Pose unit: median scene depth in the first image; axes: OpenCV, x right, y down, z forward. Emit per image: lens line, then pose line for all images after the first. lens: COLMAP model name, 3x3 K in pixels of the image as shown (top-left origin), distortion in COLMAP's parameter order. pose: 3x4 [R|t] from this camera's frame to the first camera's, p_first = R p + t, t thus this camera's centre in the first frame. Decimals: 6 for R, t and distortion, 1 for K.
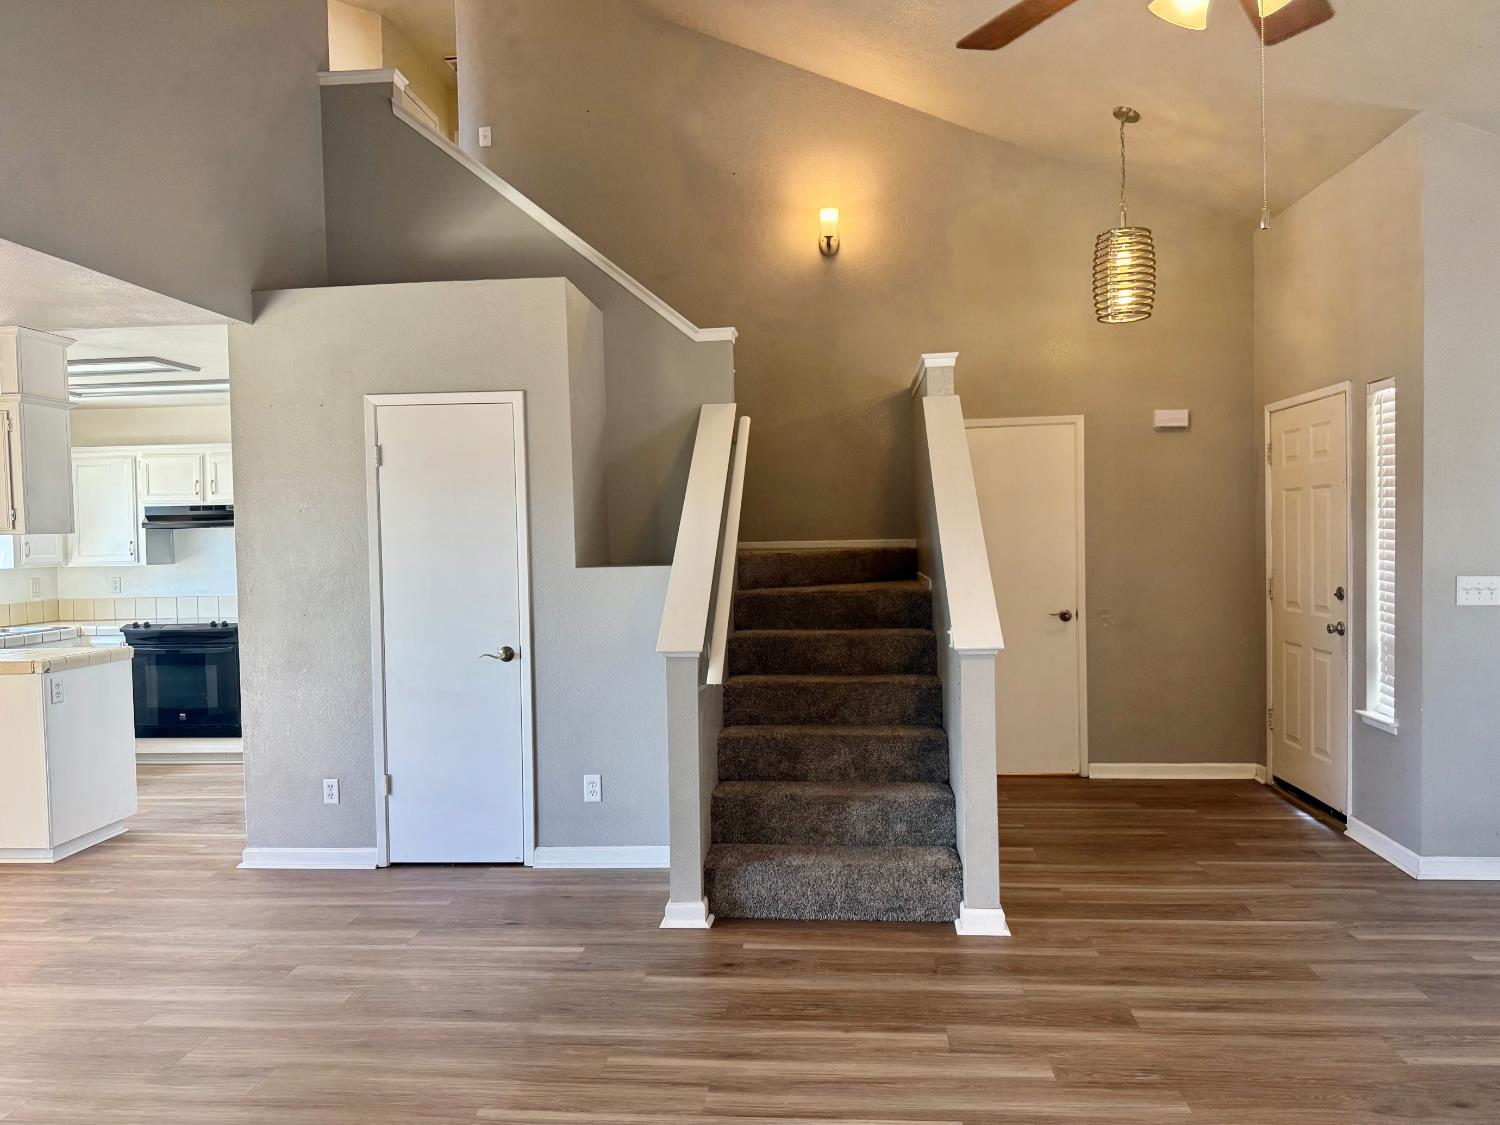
lens RADIAL K [[1089.1, 0, 739.9], [0, 1089.1, 580.1], [0, 0, 1]] dist [0.024798, -0.045636]
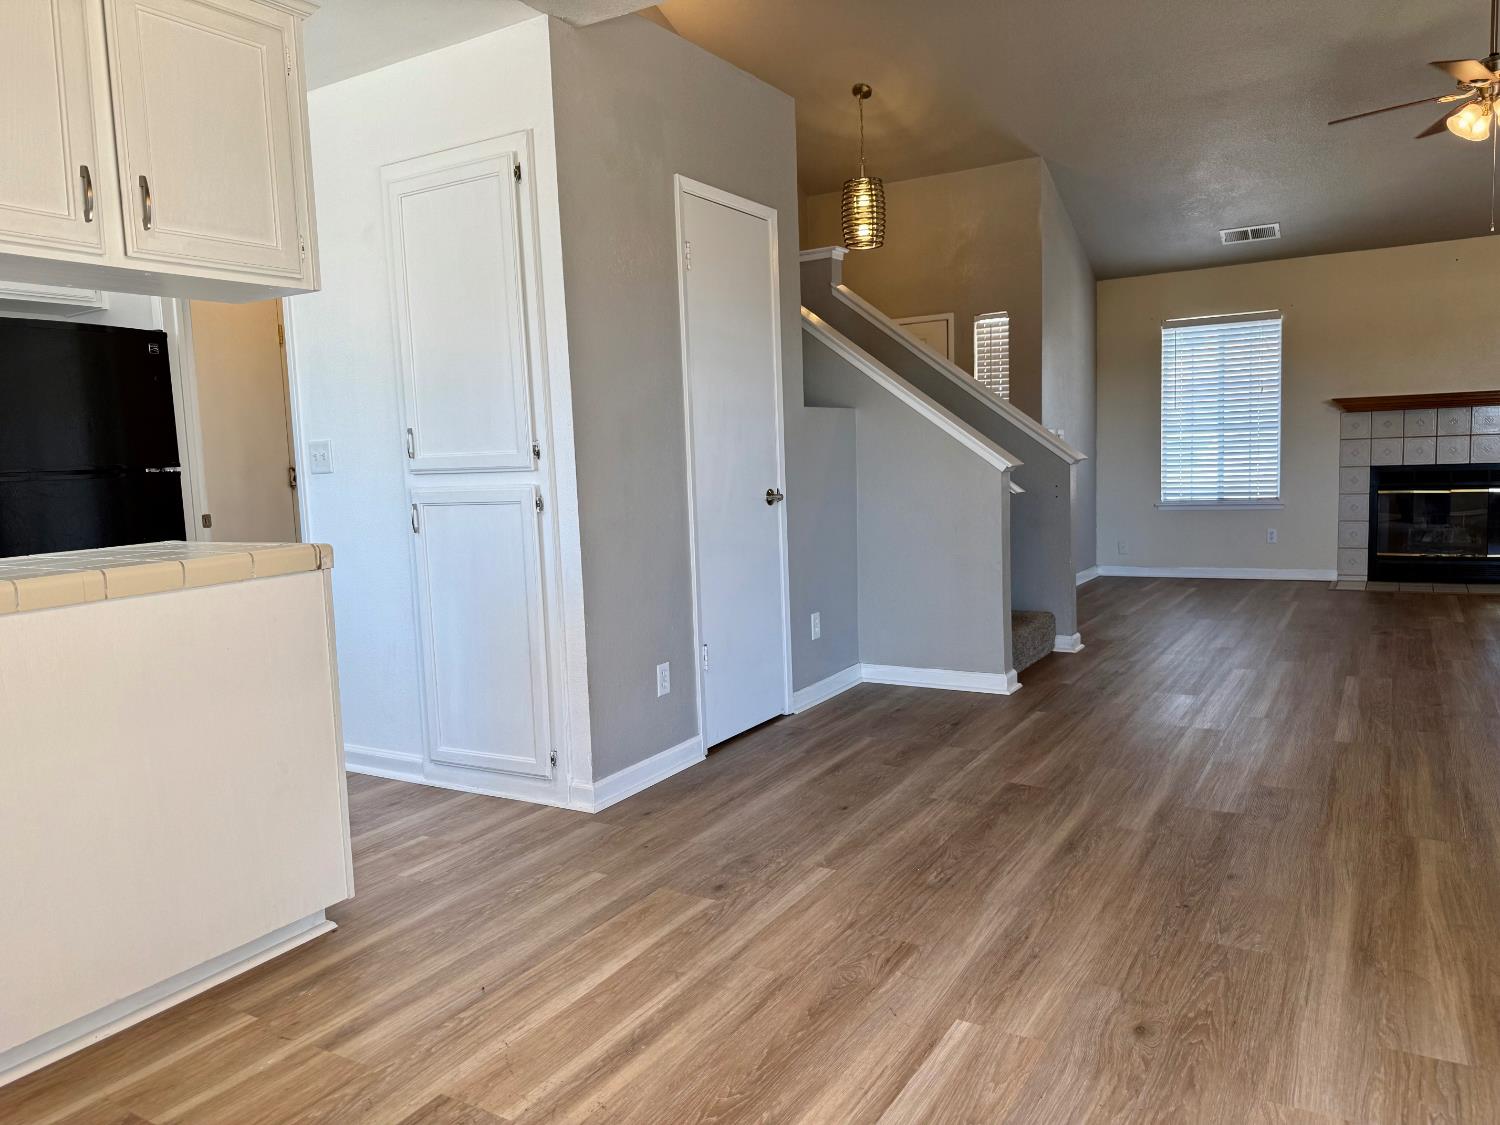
lens RADIAL K [[1089.1, 0, 736.0], [0, 1089.1, 564.6], [0, 0, 1]] dist [0.024798, -0.045636]
pose [[0.427727, -0.083425, 0.900050, -1.043022], [0.063446, 0.996047, 0.062172, 0.066278], [-0.901679, 0.030512, 0.431329, 0.611354]]
